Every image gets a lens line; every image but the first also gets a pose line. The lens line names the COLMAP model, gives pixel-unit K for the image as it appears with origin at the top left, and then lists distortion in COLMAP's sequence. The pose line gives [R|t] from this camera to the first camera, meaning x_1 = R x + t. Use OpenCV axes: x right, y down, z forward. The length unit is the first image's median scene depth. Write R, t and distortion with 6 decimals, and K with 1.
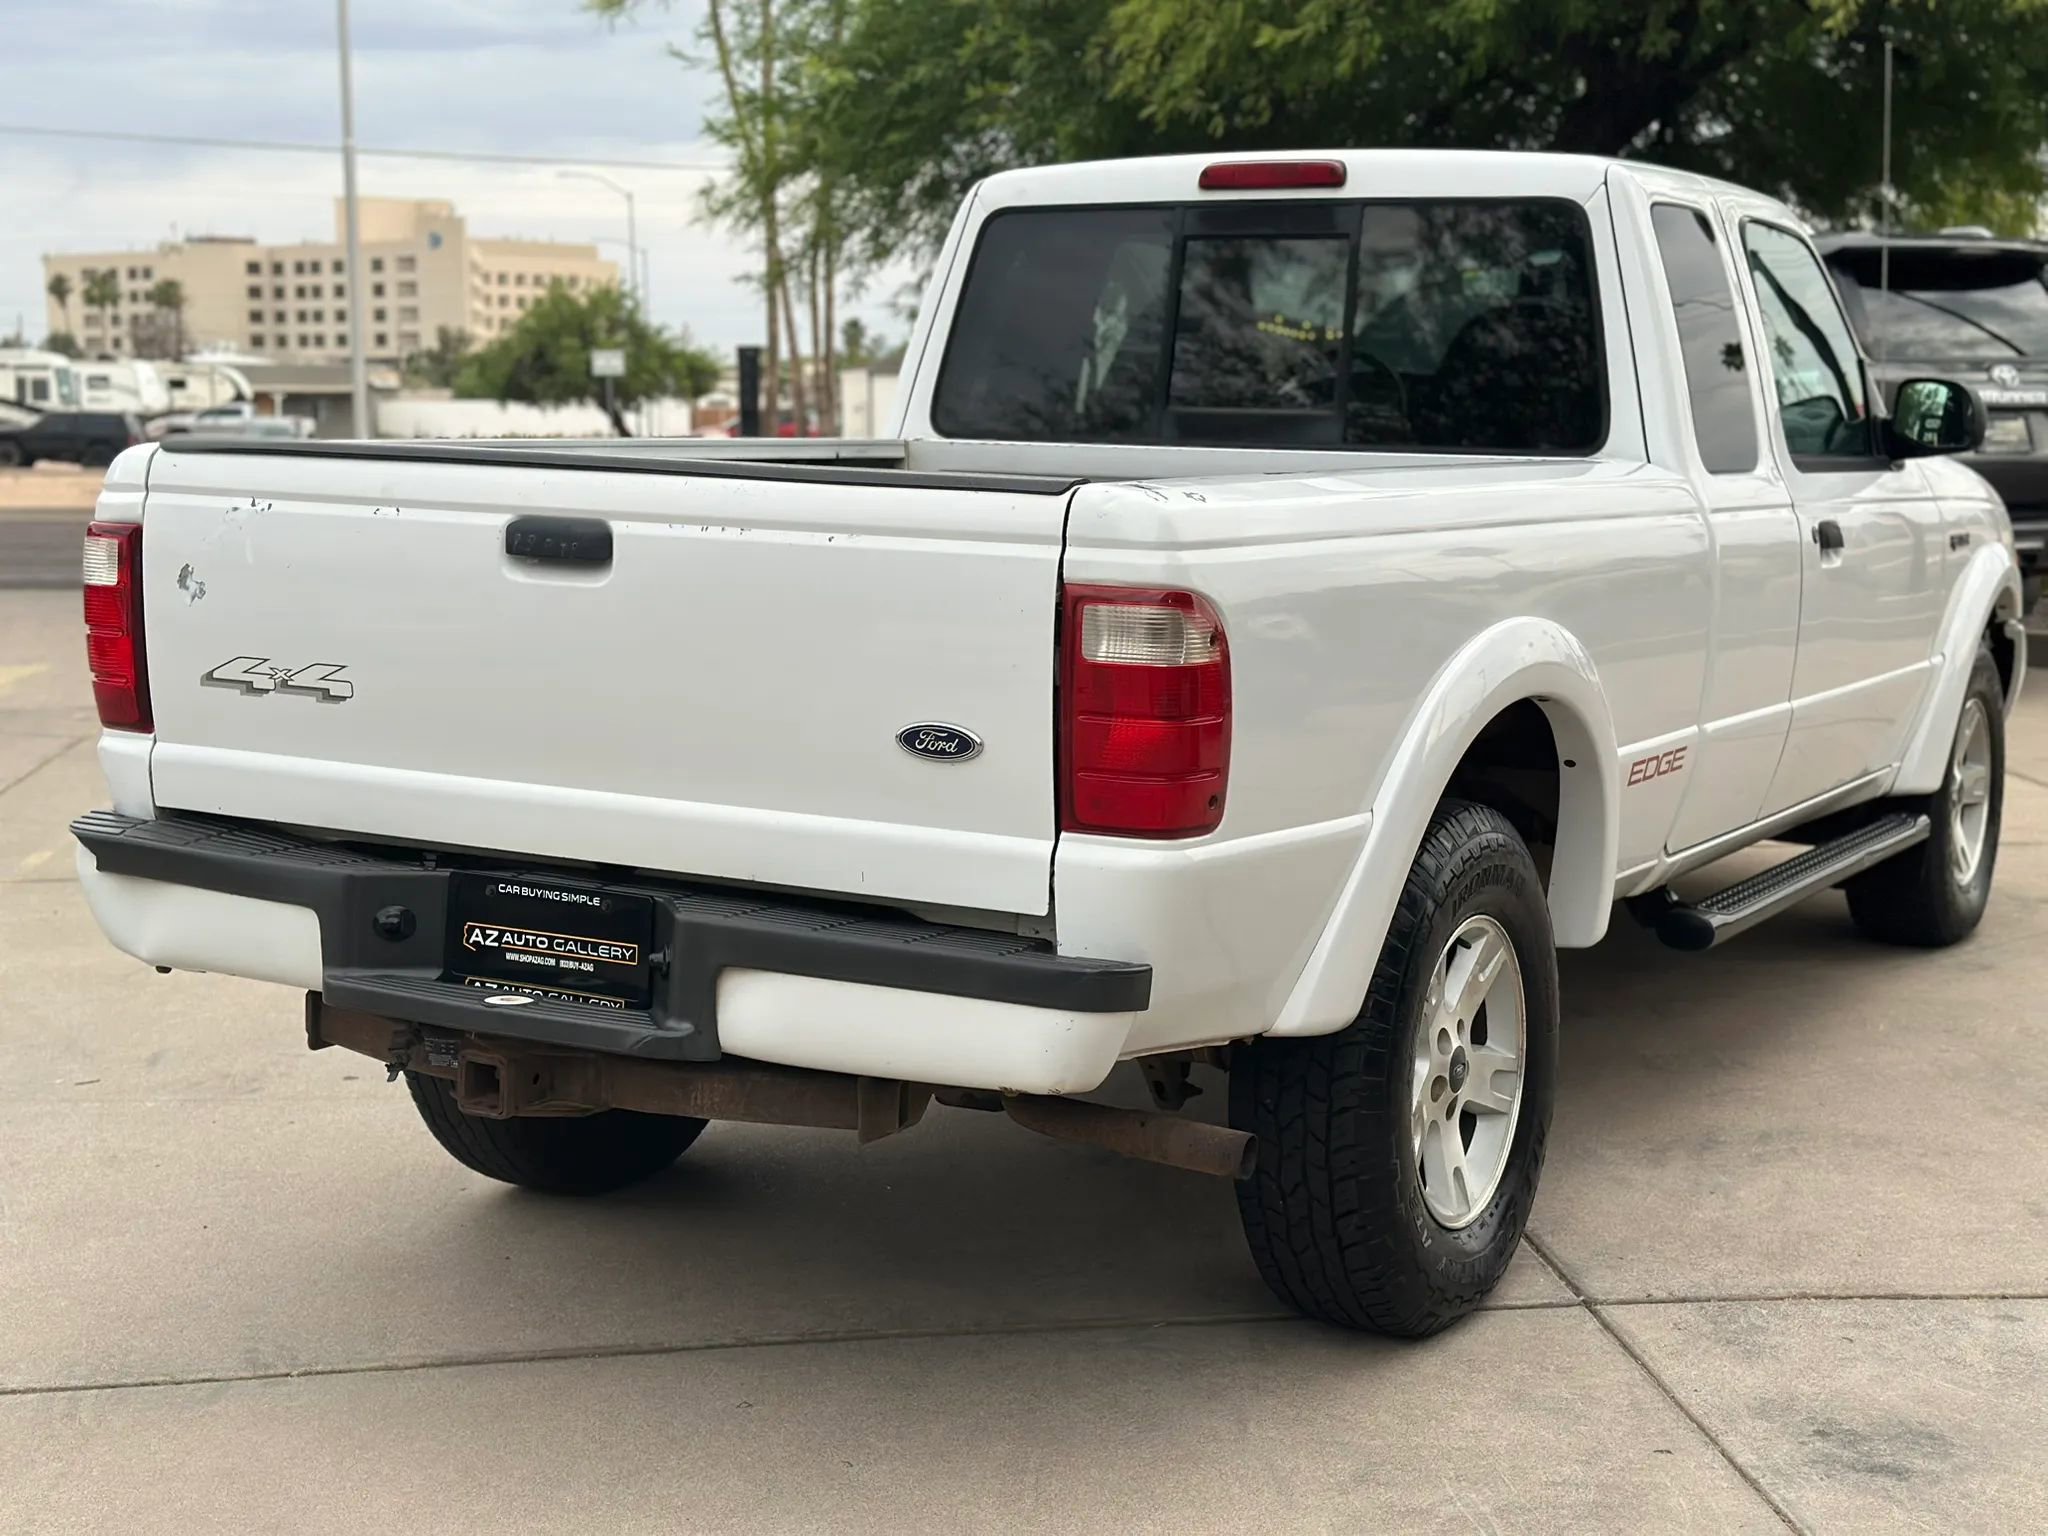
lens RADIAL K [[2826.1, 0, 1034.6], [0, 2826.1, 766.8], [0, 0, 1]] dist [0.138646, -0.061511]
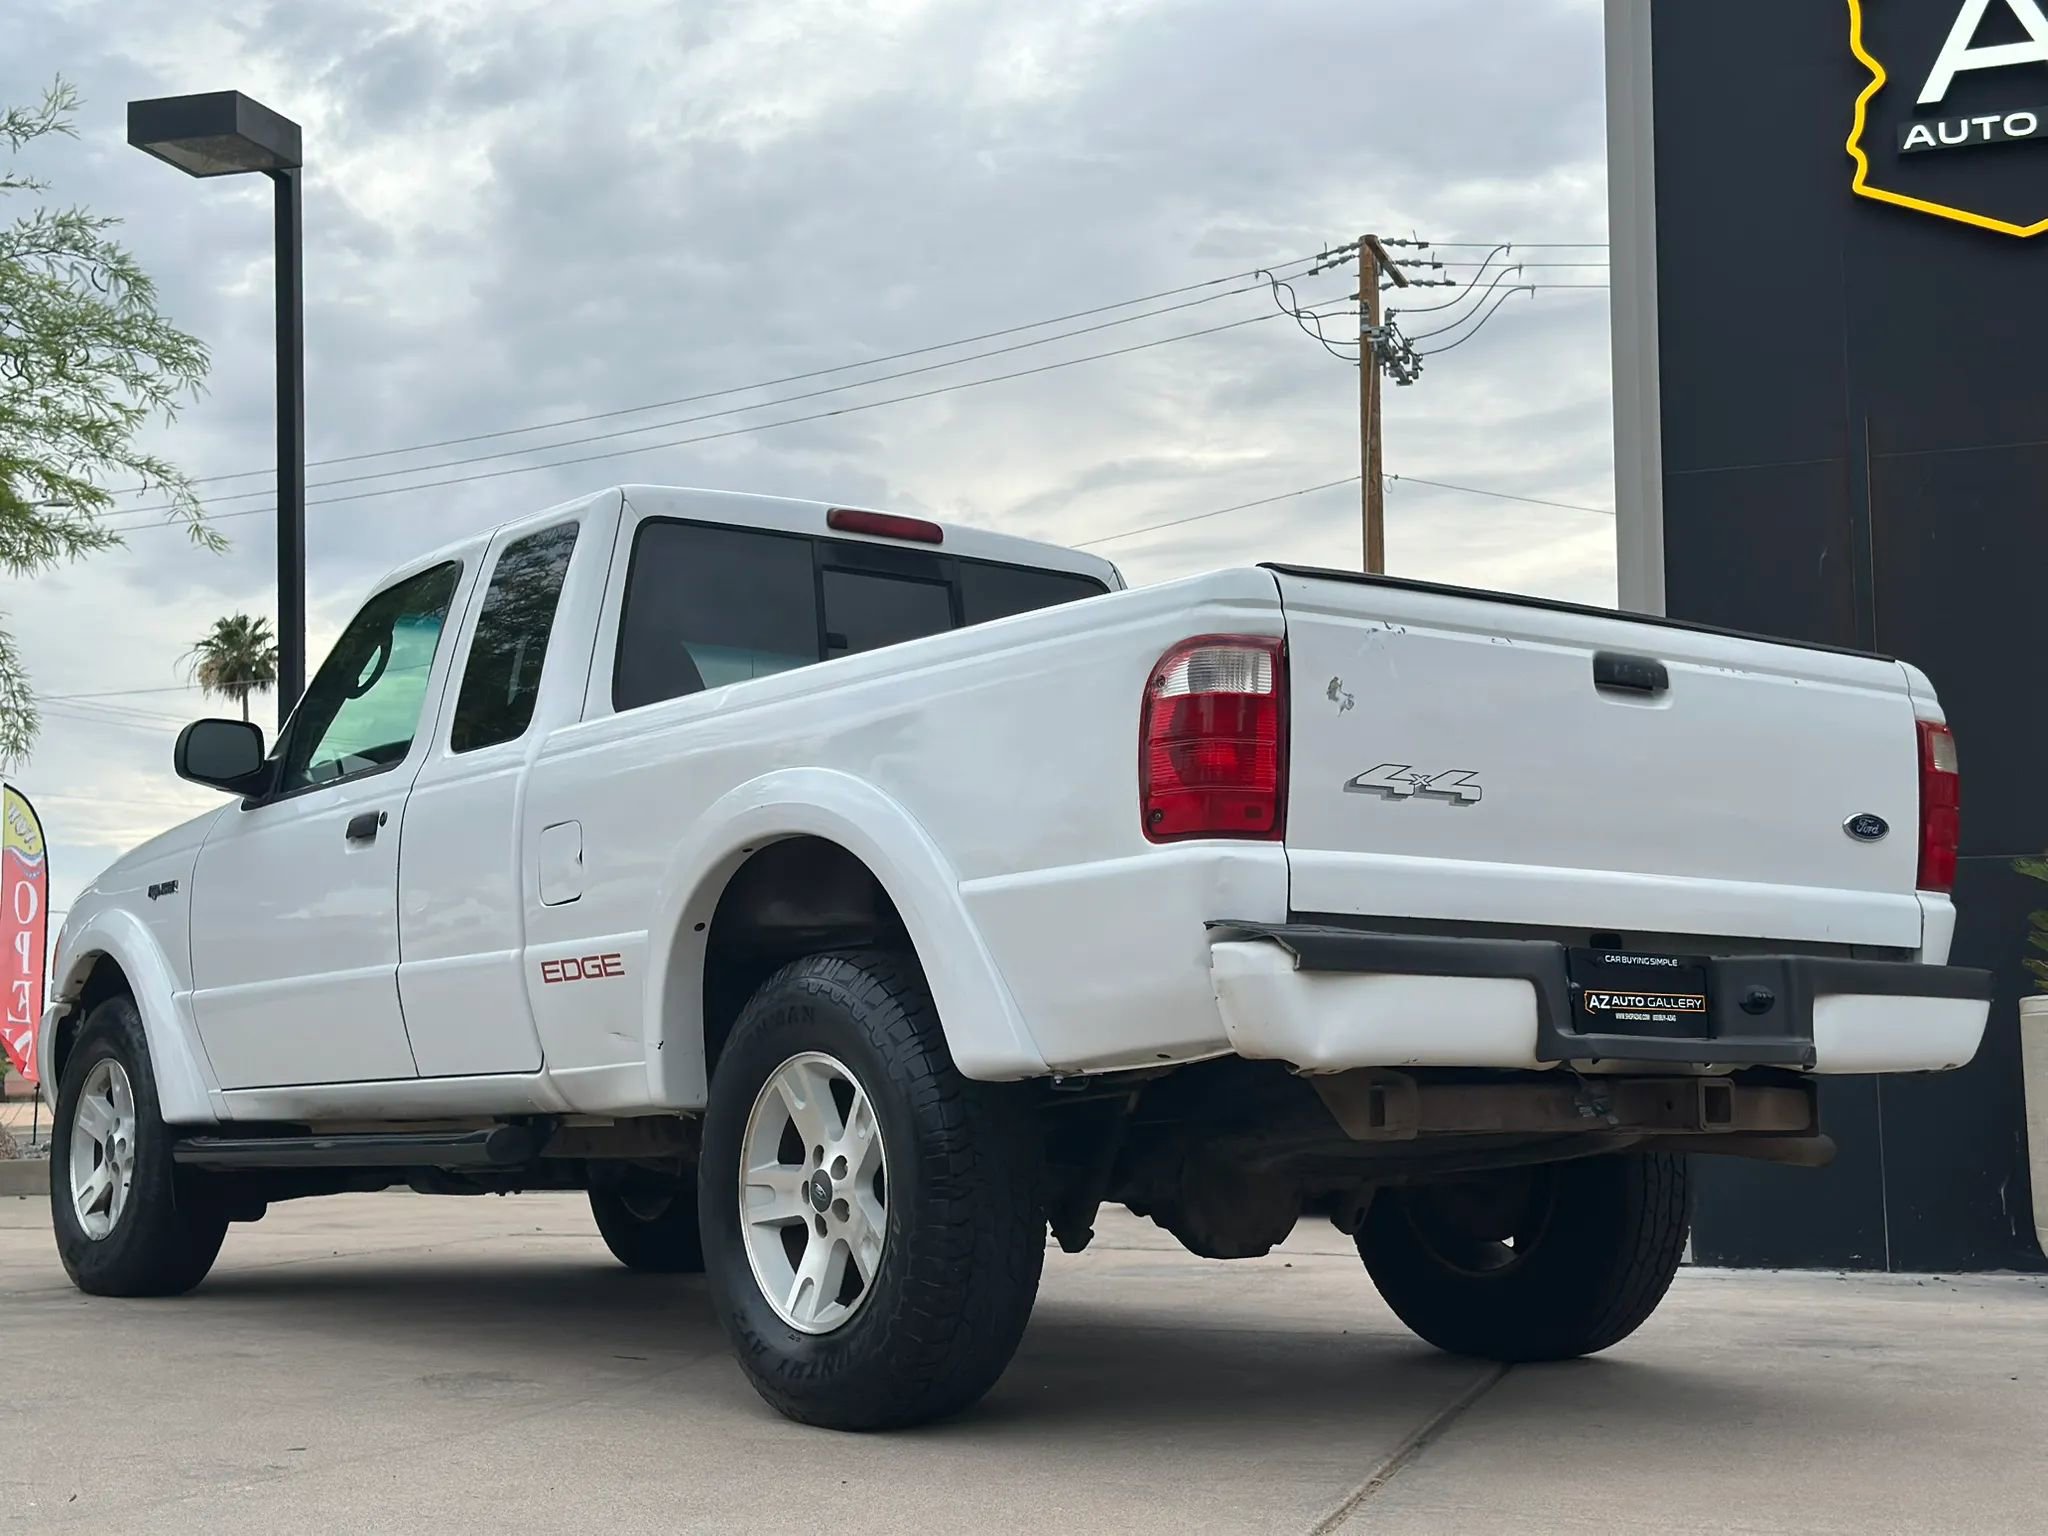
lens RADIAL K [[2830.7, 0, 1024.0], [0, 2830.7, 768.0], [0, 0, 1]] dist [0.203695, -0.507037]
pose [[0.414680, 0.088300, 0.905673, -1.367427], [0.134895, 0.978319, -0.157147, 0.118624], [-0.899913, 0.187336, 0.393778, 0.731284]]
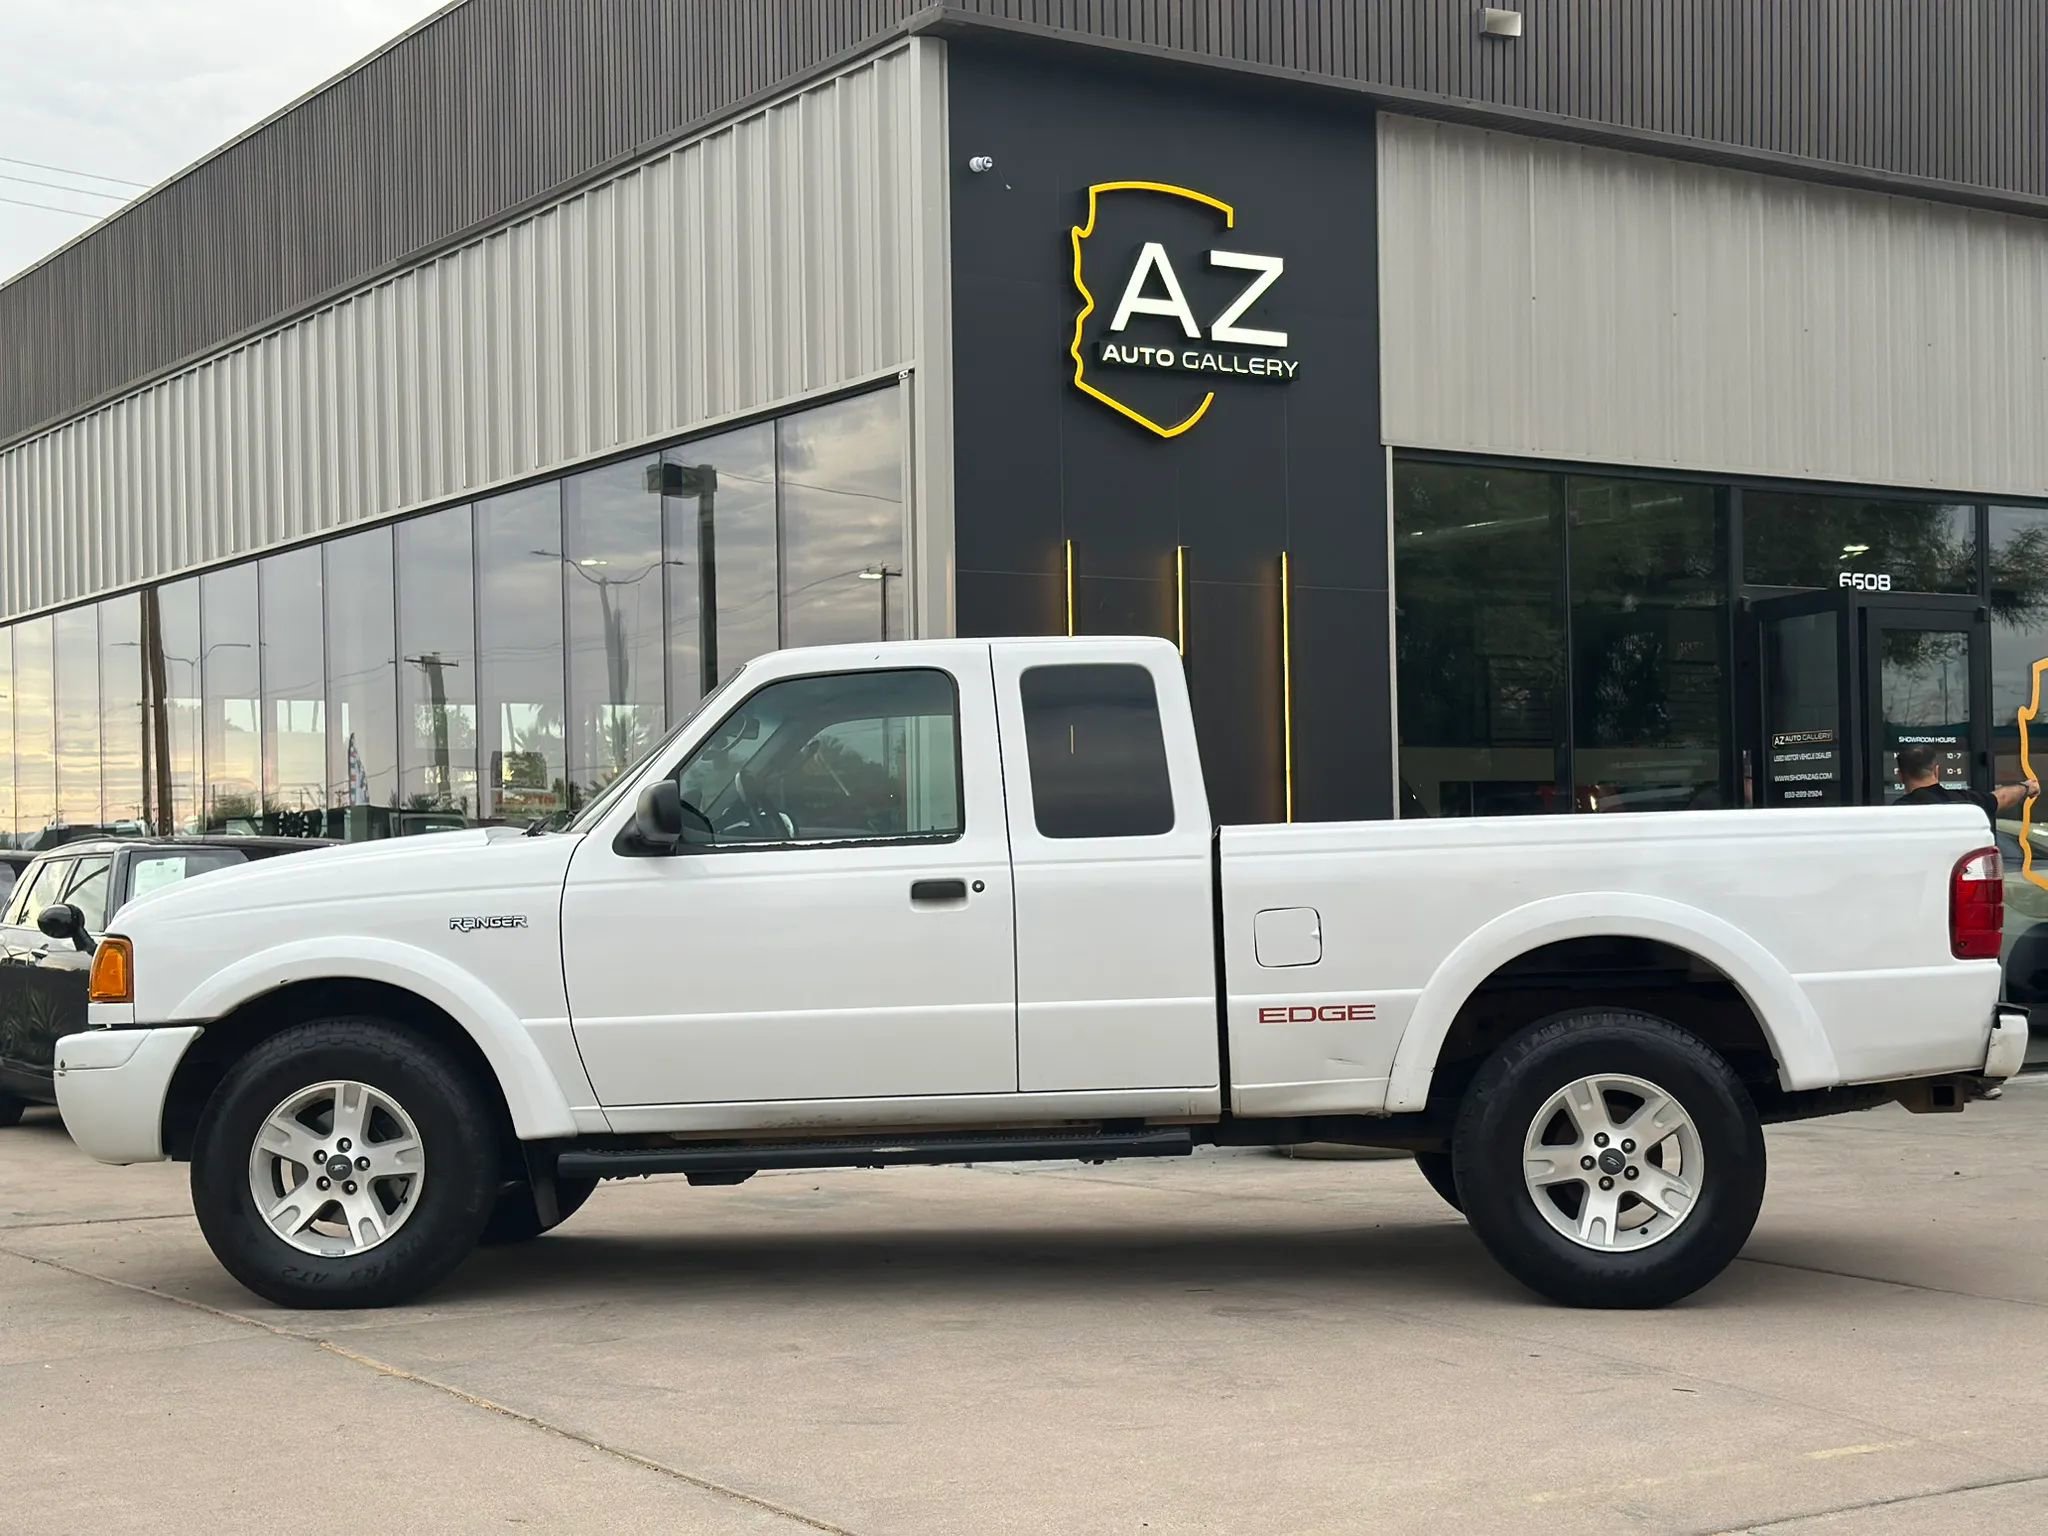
lens RADIAL K [[2813.7, 0, 1024.0], [0, 2813.7, 768.0], [0, 0, 1]] dist [0.146846, -0.113474]
pose [[-0.443918, 0.039347, 0.895203, -1.853094], [0.136967, 0.990275, 0.024394, -0.289774], [-0.885538, 0.133442, -0.444990, 2.574894]]
